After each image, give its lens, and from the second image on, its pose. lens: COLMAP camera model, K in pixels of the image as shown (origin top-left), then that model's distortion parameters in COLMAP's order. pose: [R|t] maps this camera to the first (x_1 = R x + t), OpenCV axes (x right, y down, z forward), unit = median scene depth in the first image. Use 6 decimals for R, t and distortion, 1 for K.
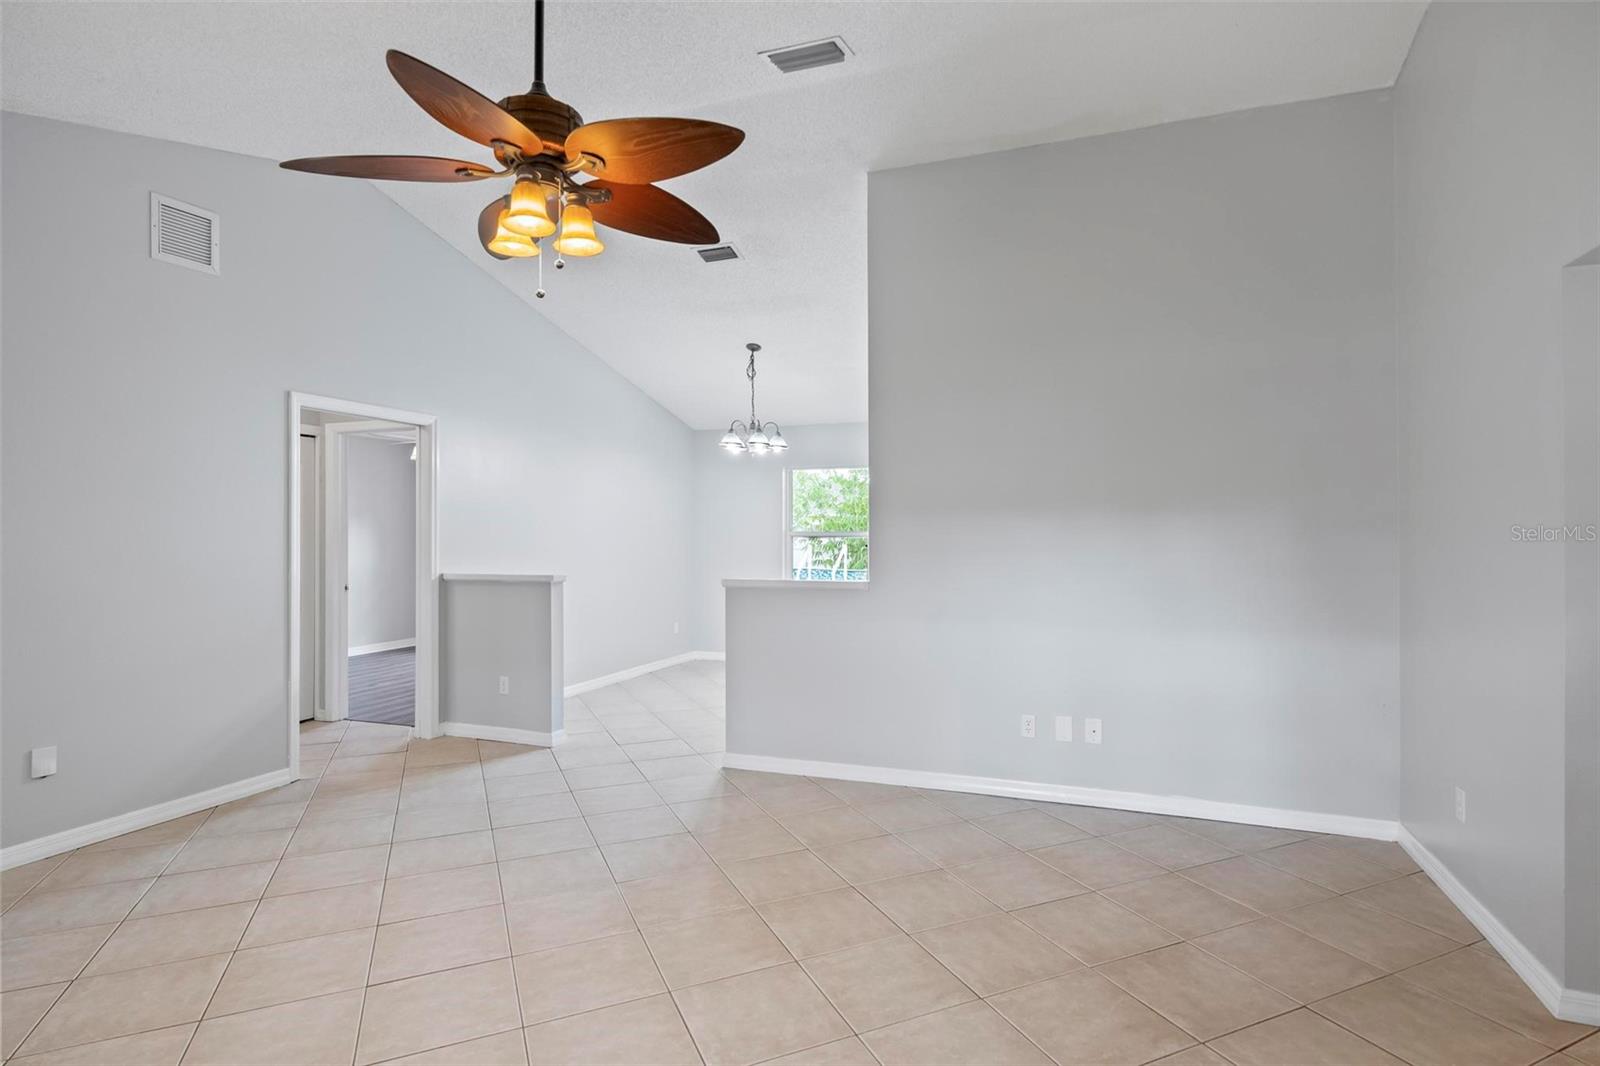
lens RADIAL K [[835.0, 0, 820.3], [0, 835.0, 524.0], [0, 0, 1]] dist [0.002561, -0.000885]
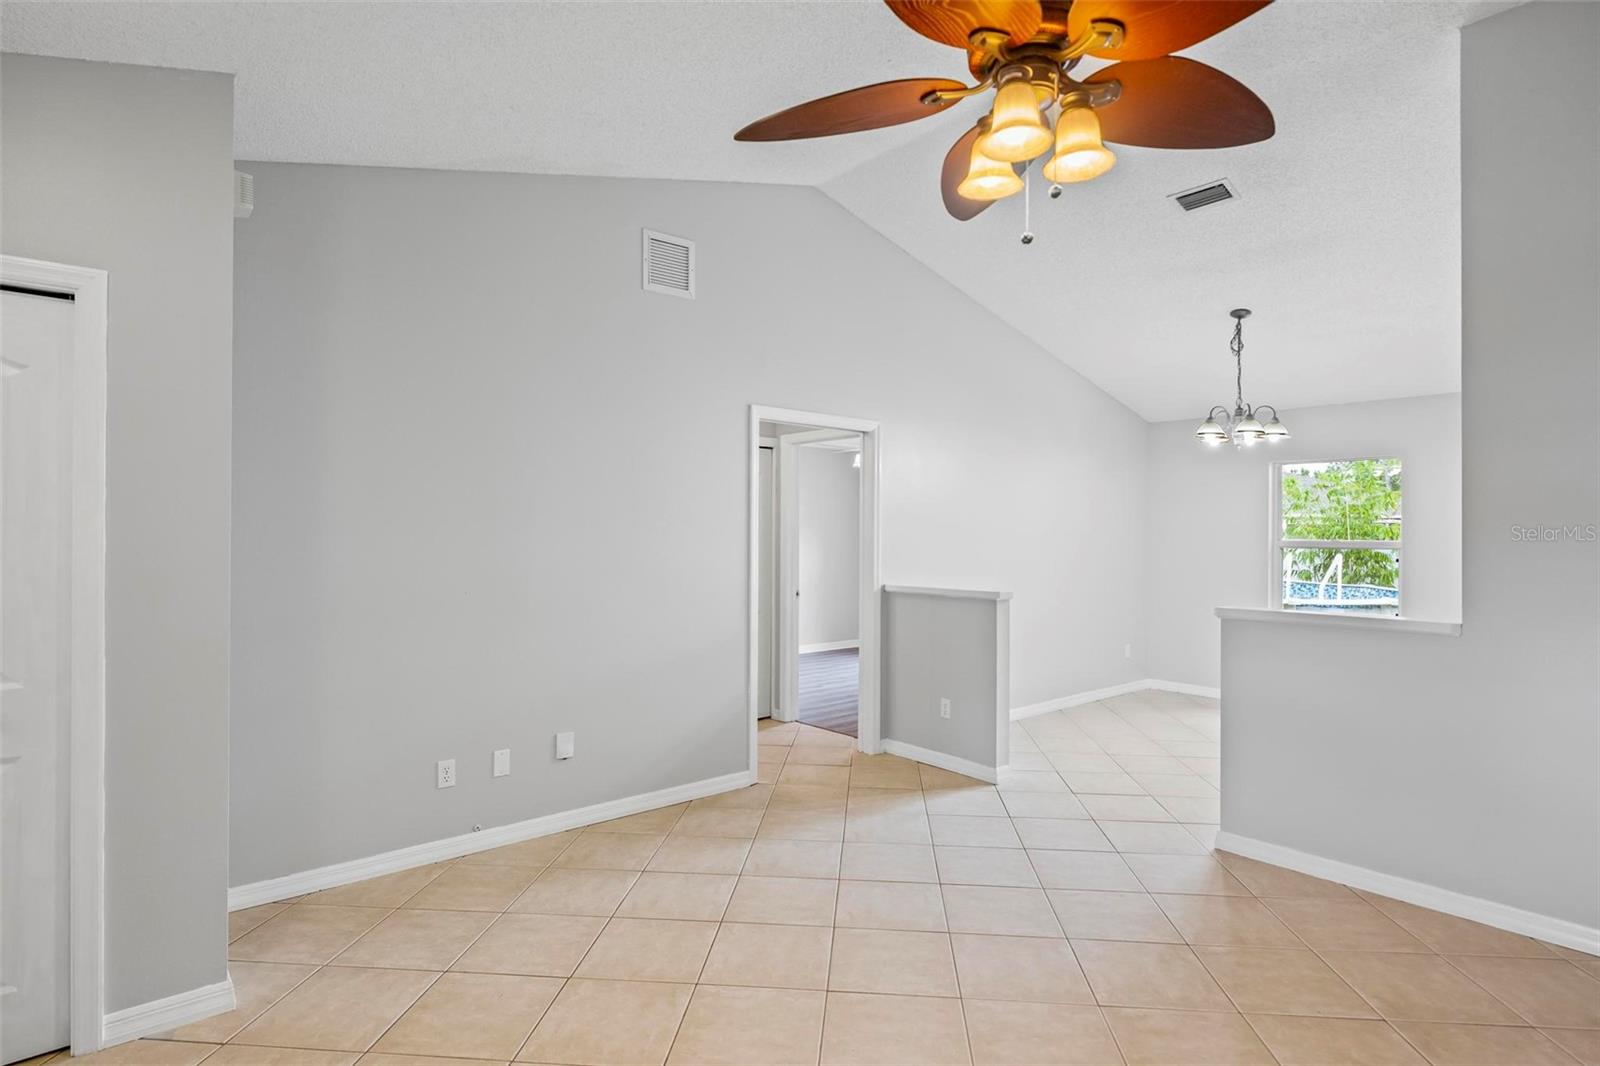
lens RADIAL K [[835.0, 0, 792.5], [0, 835.0, 533.0], [0, 0, 1]] dist [0.002561, -0.000885]
pose [[0.866589, 0.007919, -0.498960, -0.081200], [-0.003400, 0.999945, 0.009966, -0.011924], [0.499011, -0.006940, 0.866568, 0.143001]]
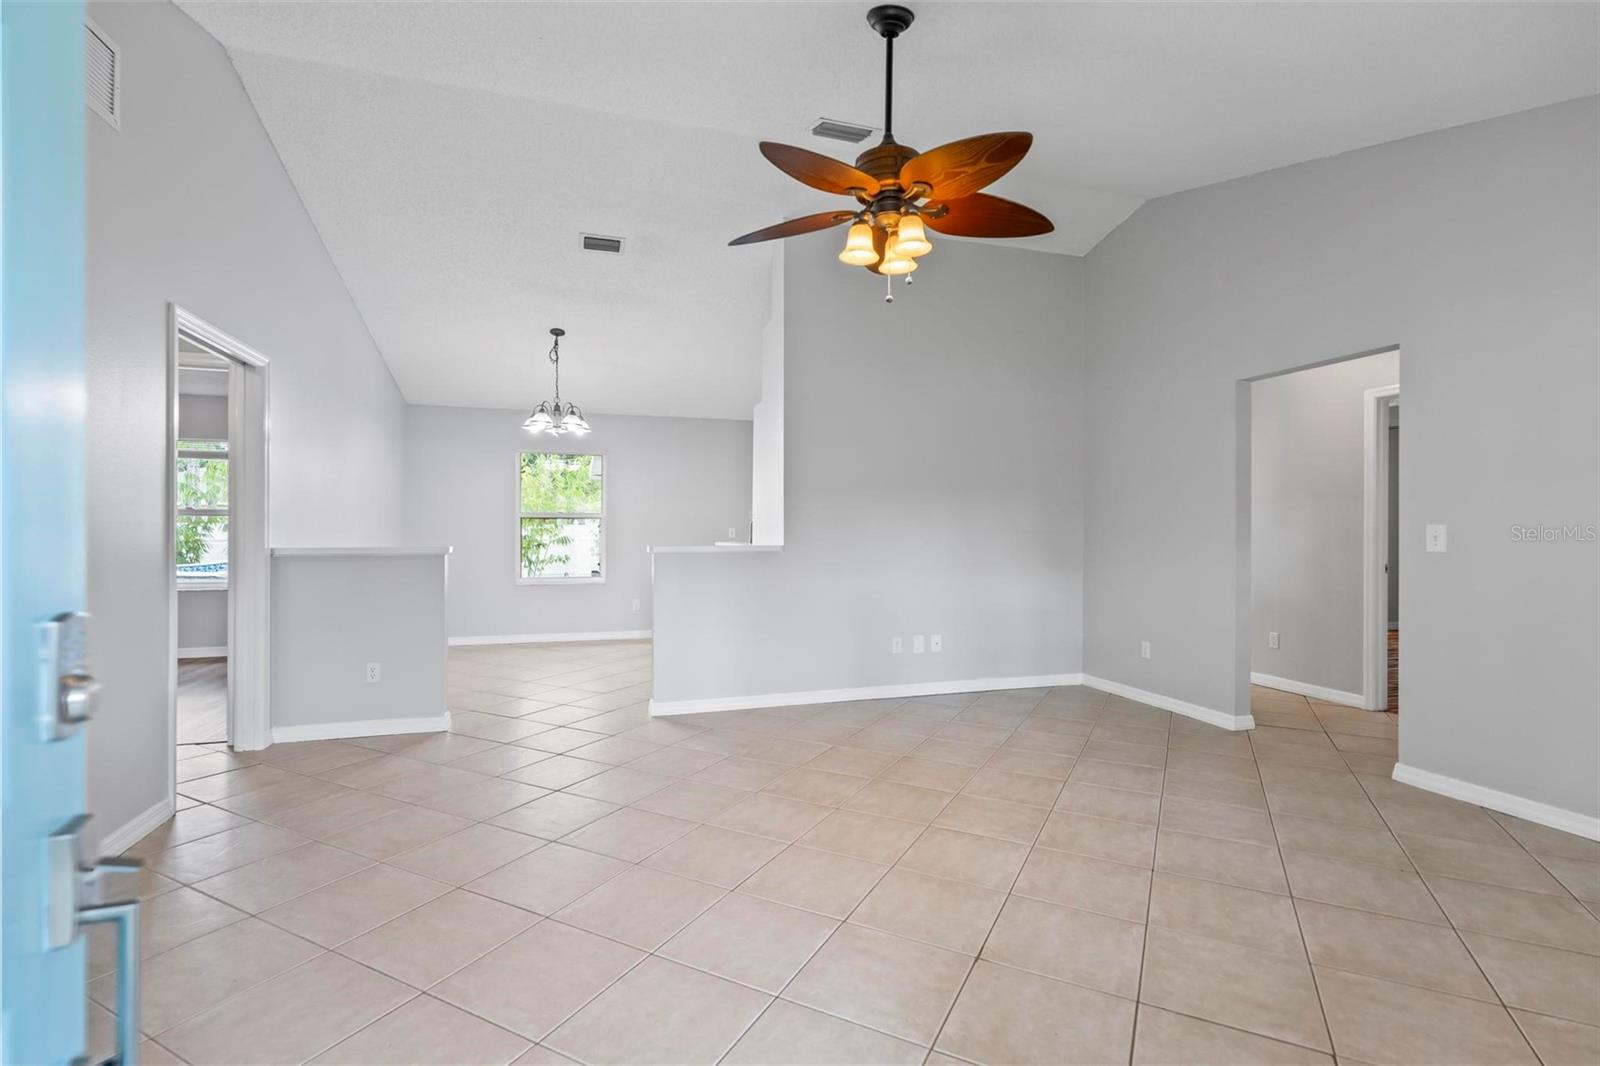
lens RADIAL K [[734.9, 0, 853.2], [0, 734.9, 534.0], [0, 0, 1]] dist [0.003226, -0.000834]
pose [[0.771889, -0.000702, 0.635757, -0.603884], [-0.010032, 0.999861, 0.013284, 0.037515], [-0.635678, -0.016632, 0.771775, 0.089936]]
